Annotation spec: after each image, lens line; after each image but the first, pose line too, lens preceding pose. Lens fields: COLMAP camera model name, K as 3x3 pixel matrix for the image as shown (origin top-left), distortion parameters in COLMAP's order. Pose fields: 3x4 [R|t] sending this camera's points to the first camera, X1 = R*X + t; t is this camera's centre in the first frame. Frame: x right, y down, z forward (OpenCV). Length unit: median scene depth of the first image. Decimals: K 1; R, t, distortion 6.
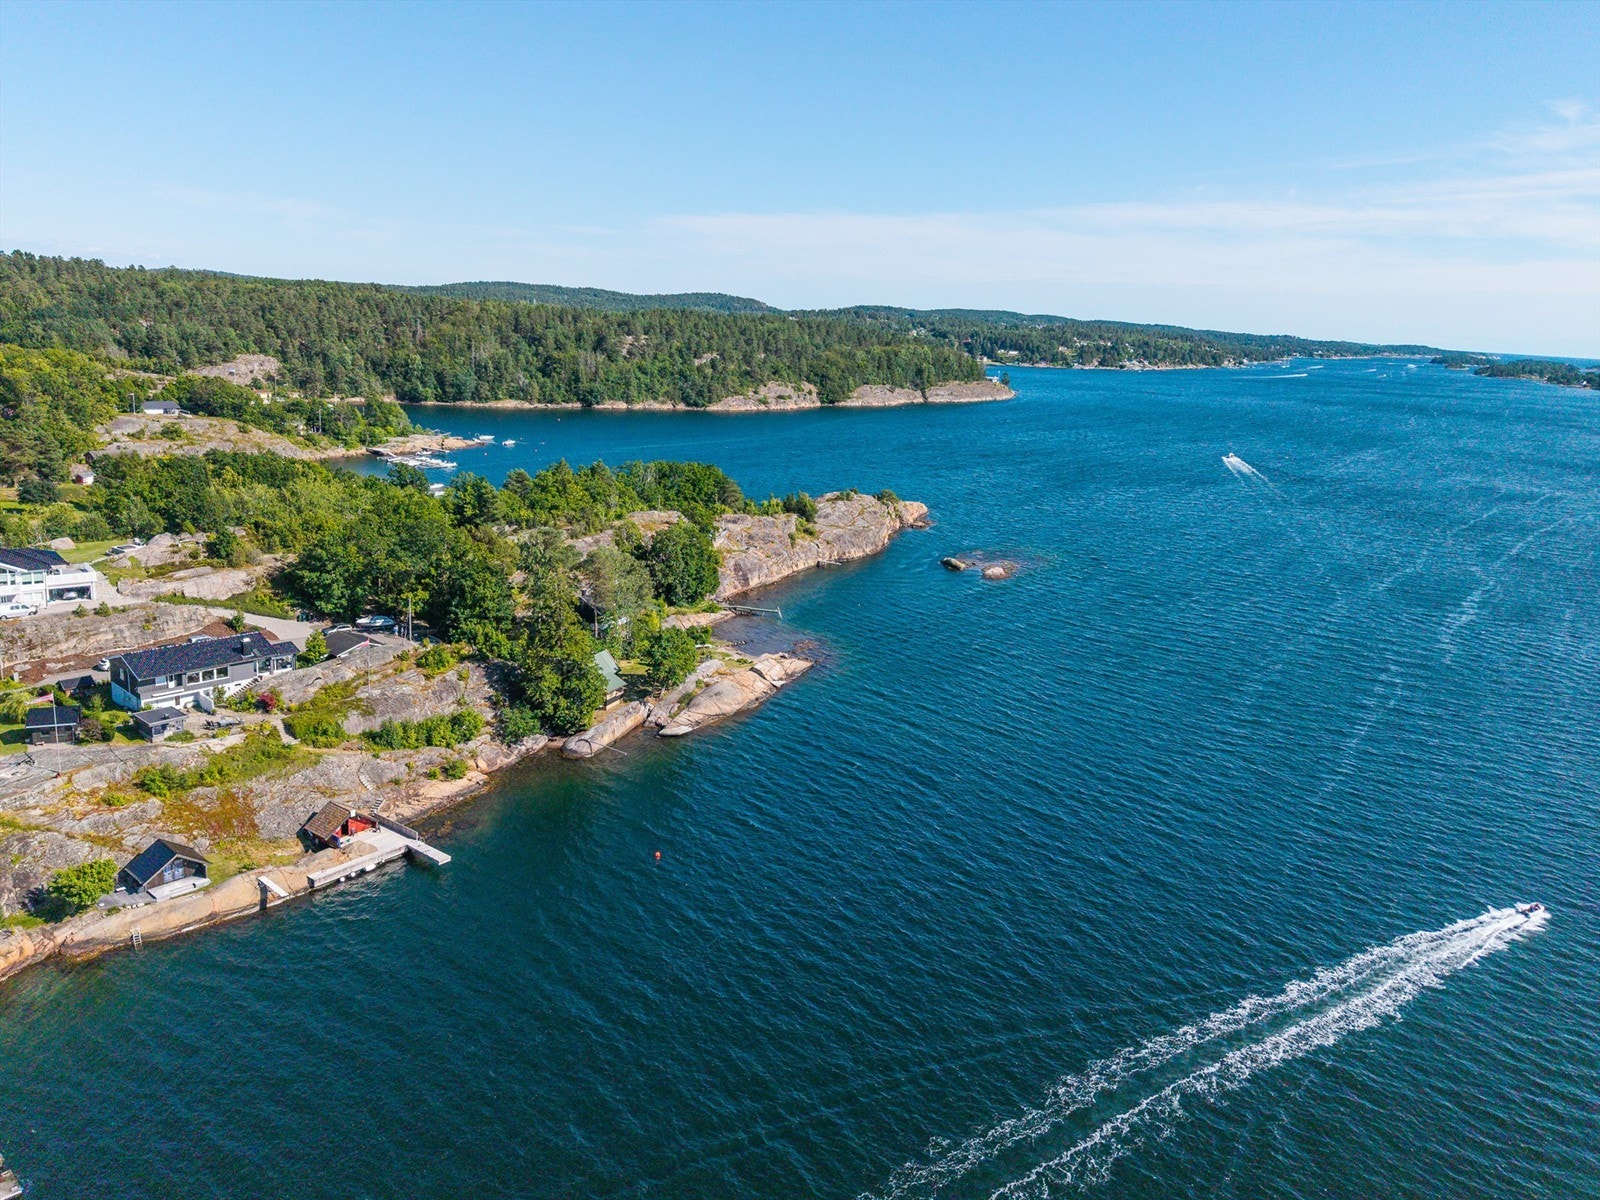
lens RADIAL K [[1276.6, 0, 797.8], [0, 1276.6, 538.1], [0, 0, 1]] dist [0.005703, 0.001980]
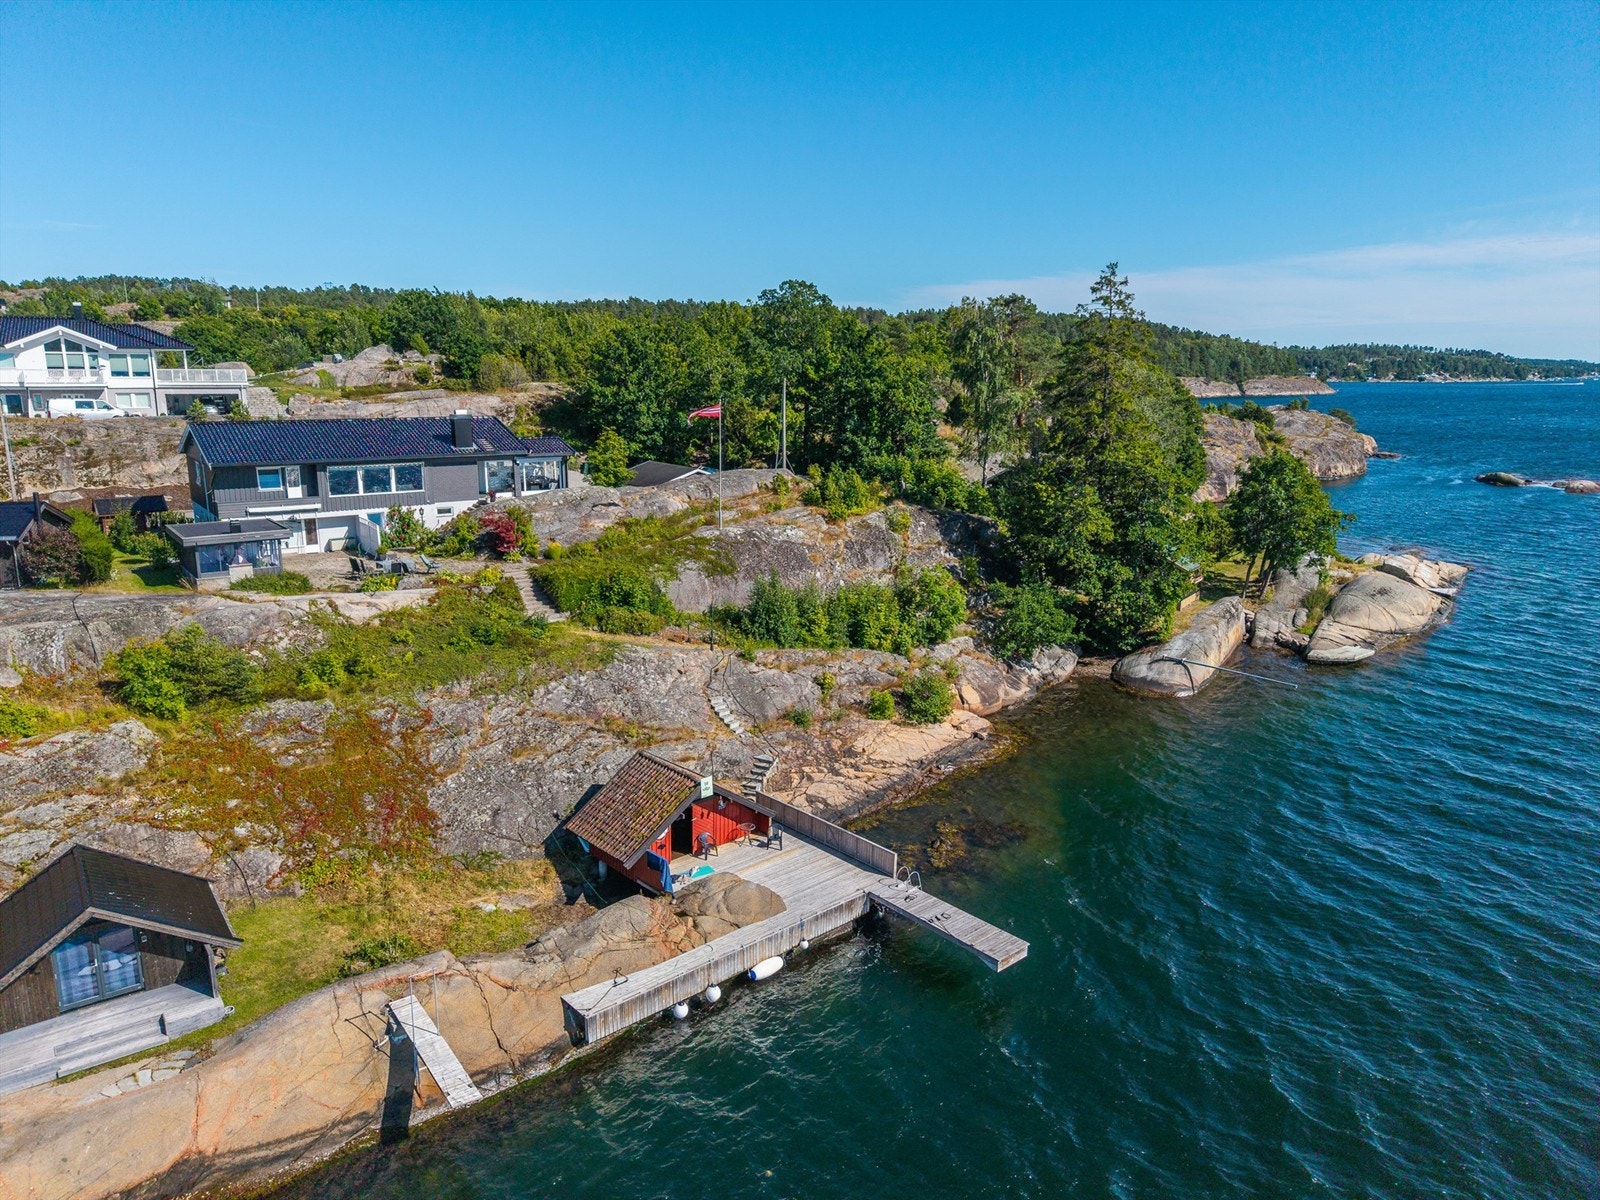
lens RADIAL K [[1026.1, 0, 800.0], [0, 1026.1, 600.0], [0, 0, 1]] dist [0.094502, -0.123934]
pose [[0.982305, -0.002180, -0.187276, -0.250839], [0.001099, 0.999982, -0.005879, 0.154043], [0.187286, 0.005569, 0.982290, 0.679307]]
